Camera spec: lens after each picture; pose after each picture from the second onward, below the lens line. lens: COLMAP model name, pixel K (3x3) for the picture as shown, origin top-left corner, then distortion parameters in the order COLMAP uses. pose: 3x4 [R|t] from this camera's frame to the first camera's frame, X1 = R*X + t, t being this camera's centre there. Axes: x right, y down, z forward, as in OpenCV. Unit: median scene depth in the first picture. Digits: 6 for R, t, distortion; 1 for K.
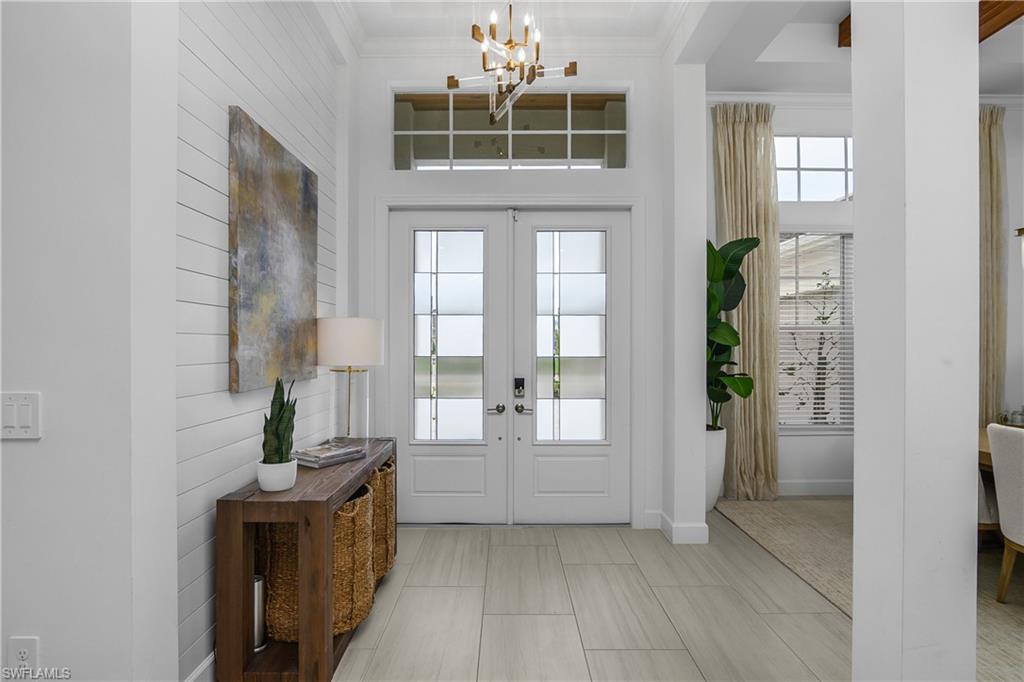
lens RADIAL K [[520.0, 0, 513.9], [0, 520.0, 340.7], [0, 0, 1]] dist [-0.000424, 0.001480]
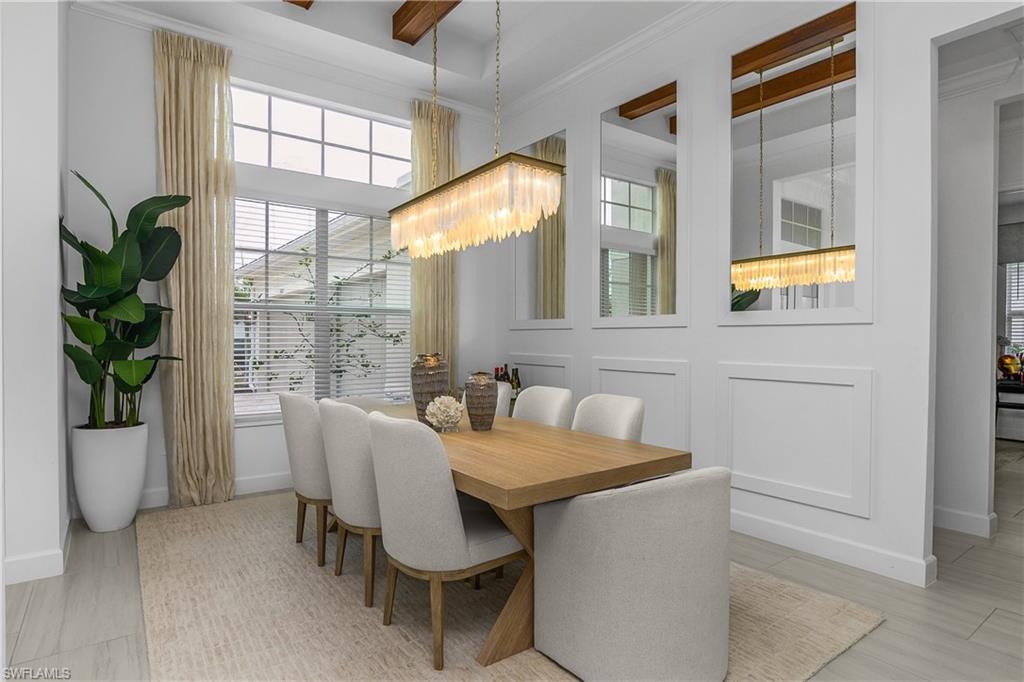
lens RADIAL K [[562.4, 0, 509.6], [0, 562.4, 342.4], [0, 0, 1]] dist [-0.014290, 0.000056]
pose [[0.816578, -0.002044, 0.577232, 0.361914], [-0.008675, 0.999837, 0.015812, 0.019671], [-0.577170, -0.017919, 0.816427, -0.047236]]
